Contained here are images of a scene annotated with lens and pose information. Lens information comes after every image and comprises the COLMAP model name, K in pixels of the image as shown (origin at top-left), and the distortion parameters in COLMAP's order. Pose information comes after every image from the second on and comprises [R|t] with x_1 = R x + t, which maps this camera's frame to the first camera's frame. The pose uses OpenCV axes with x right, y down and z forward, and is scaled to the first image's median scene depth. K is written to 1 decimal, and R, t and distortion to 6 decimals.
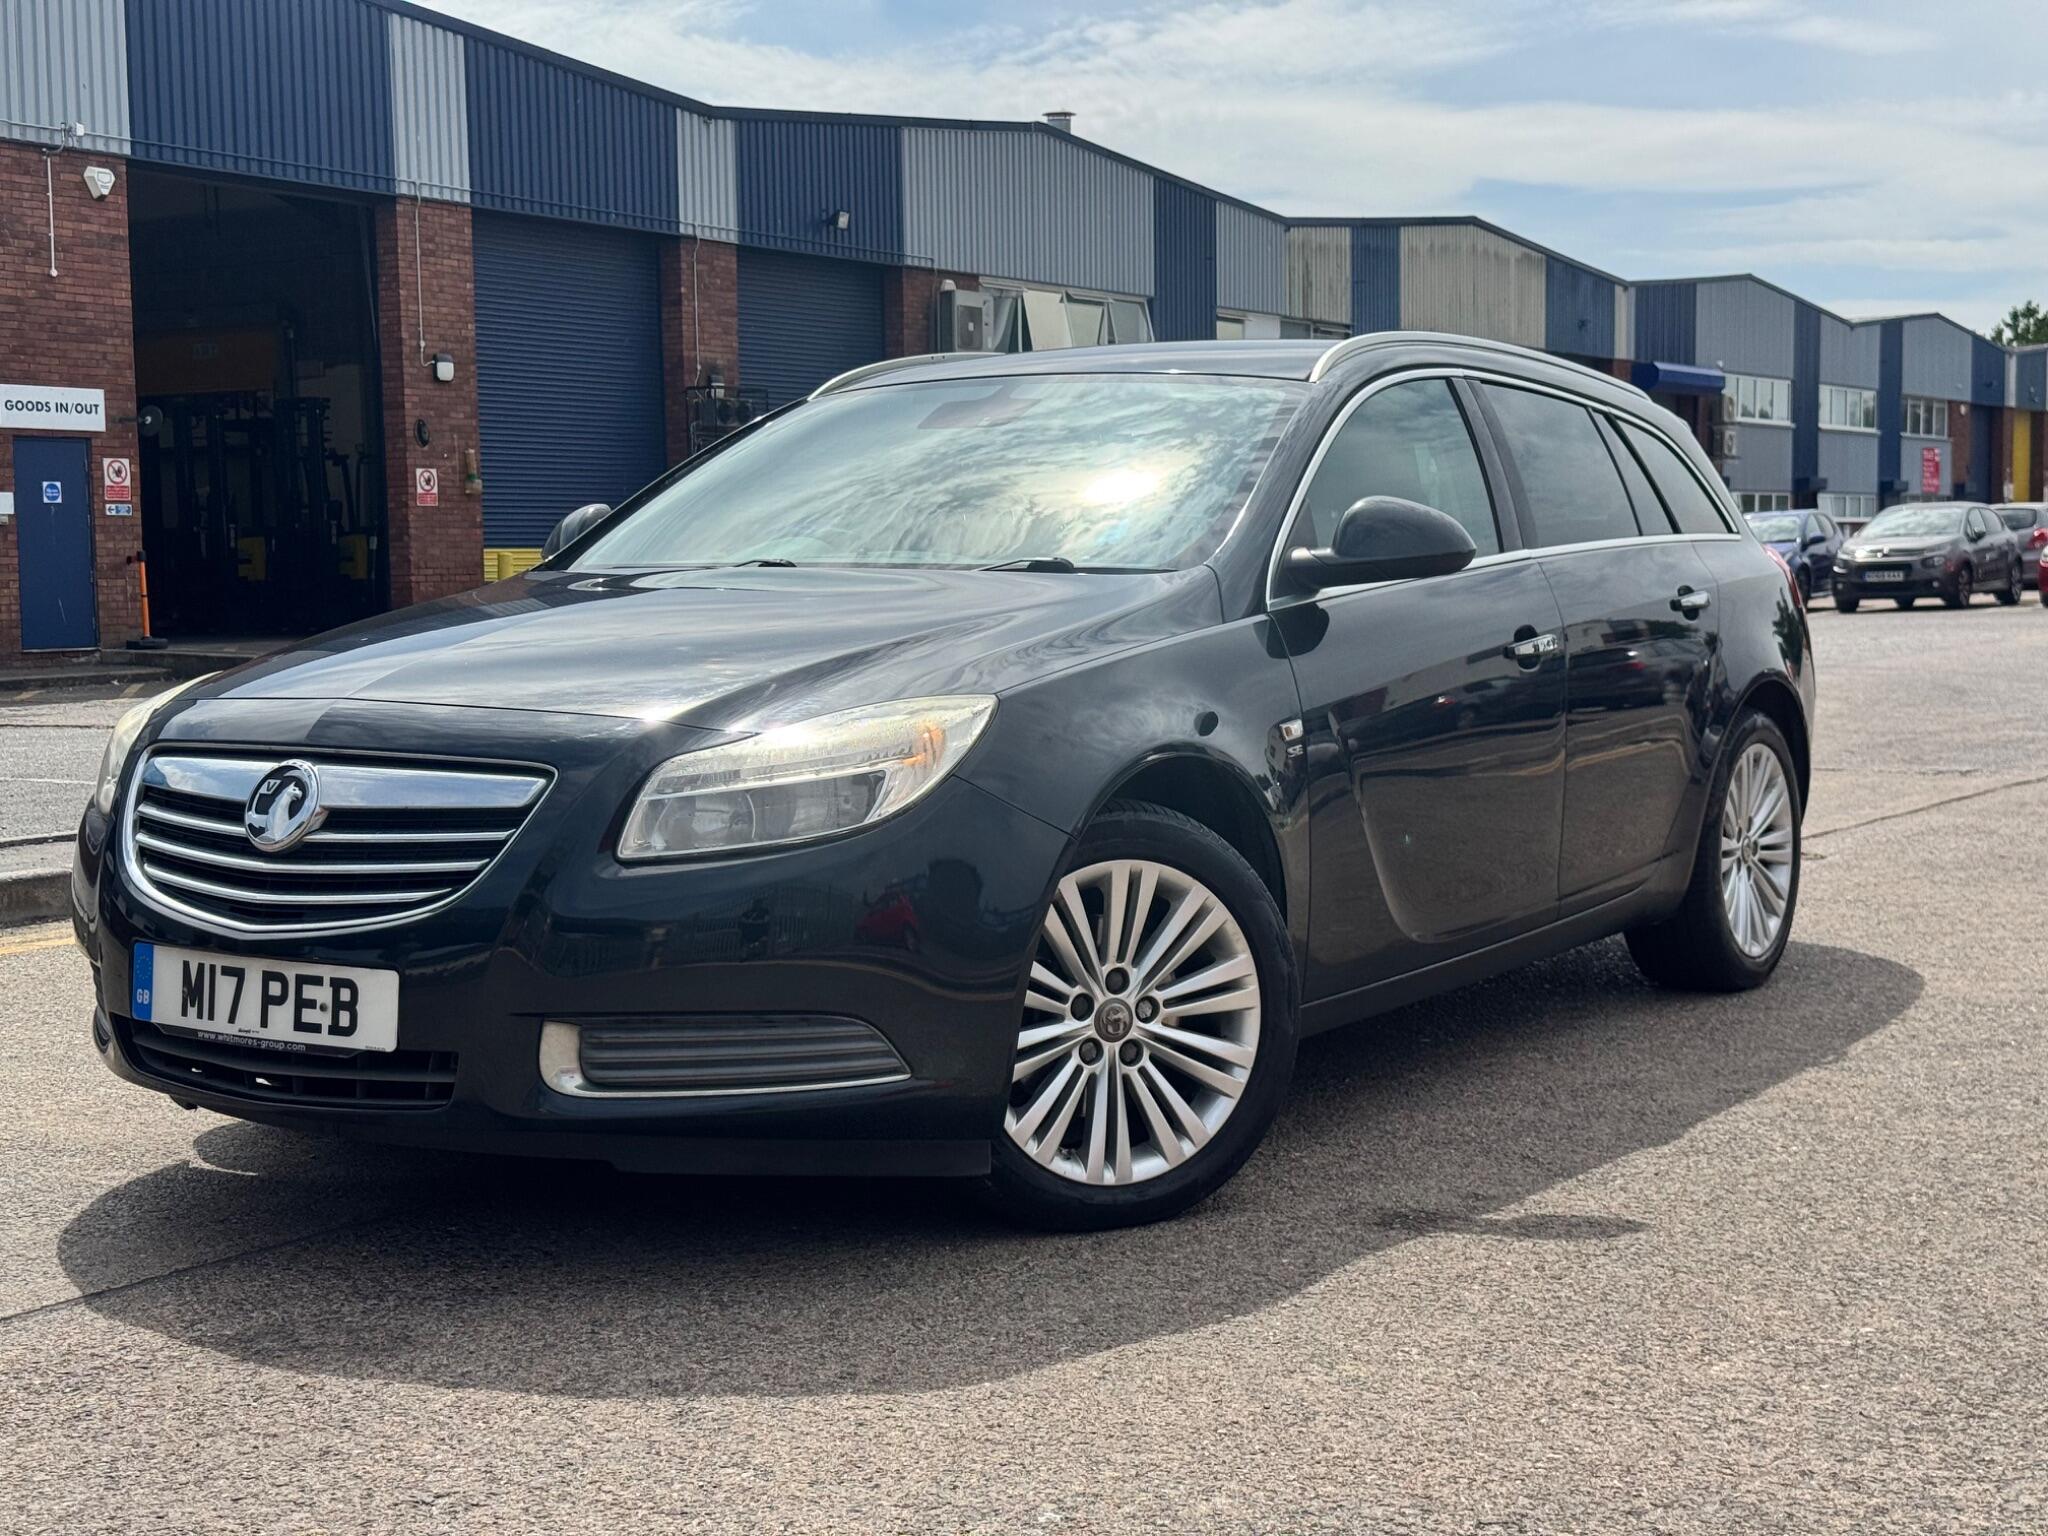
lens RADIAL K [[2885.1, 0, 1033.6], [0, 2885.1, 771.5], [0, 0, 1]] dist [0.119413, 0.000000]
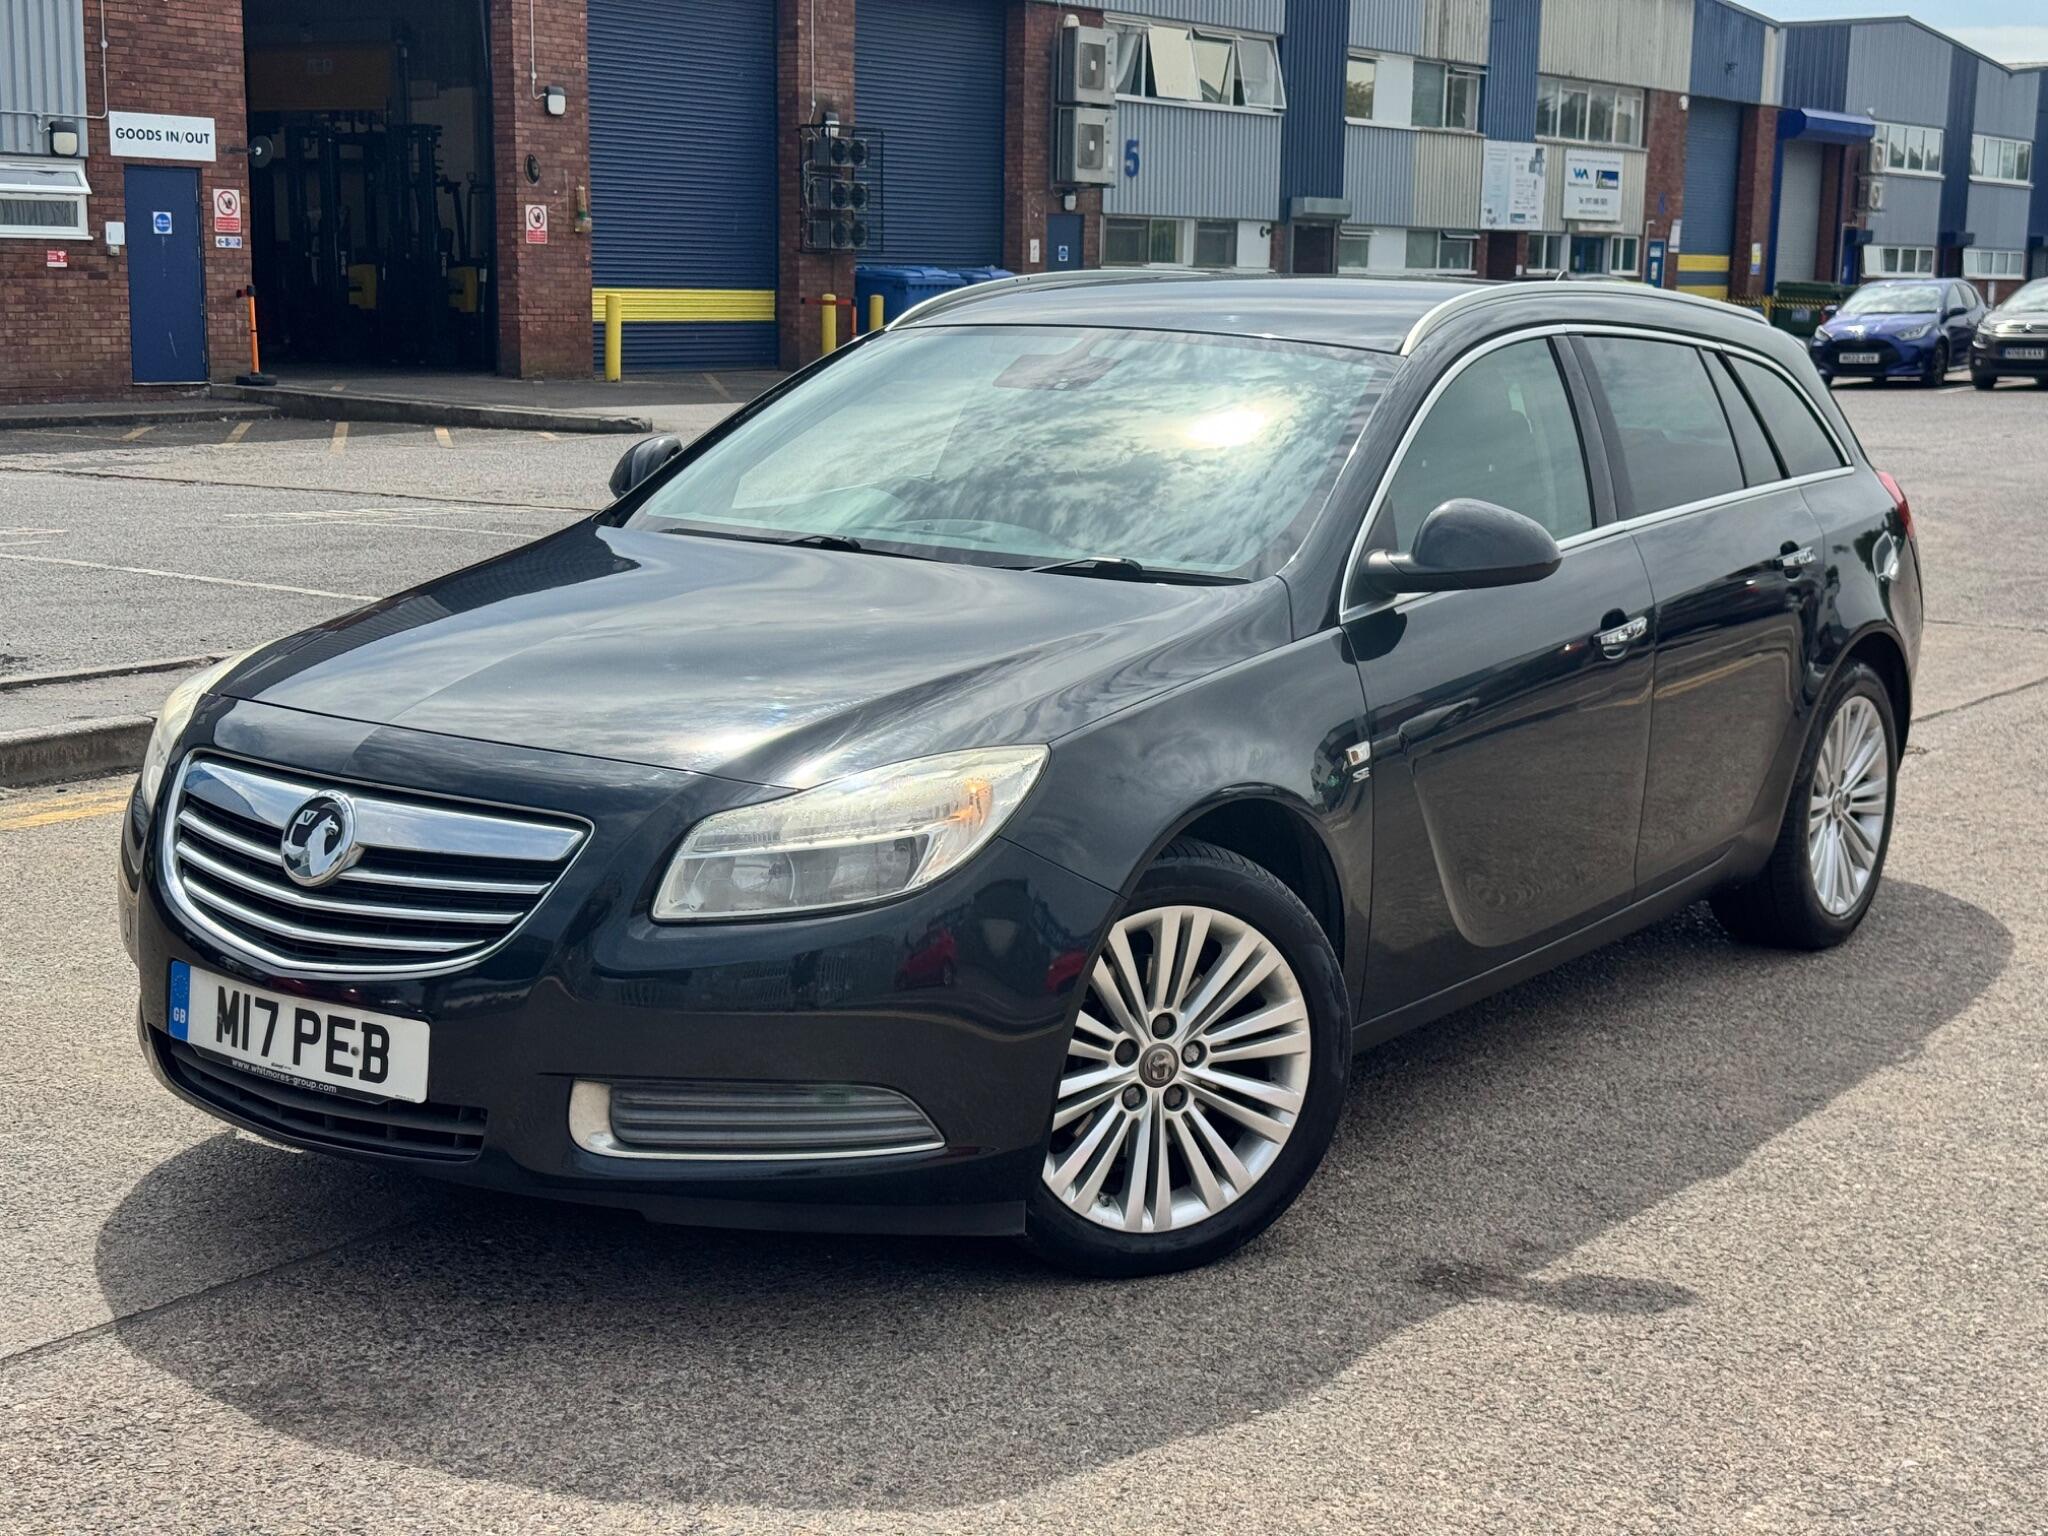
lens RADIAL K [[2885.1, 0, 1027.2], [0, 2885.1, 767.8], [0, 0, 1]] dist [0.119413, 0.000000]
pose [[0.998557, 0.039078, -0.036828, 0.015215], [-0.035477, 0.994958, 0.093811, -0.104595], [0.040308, -0.092369, 0.994909, 0.030806]]
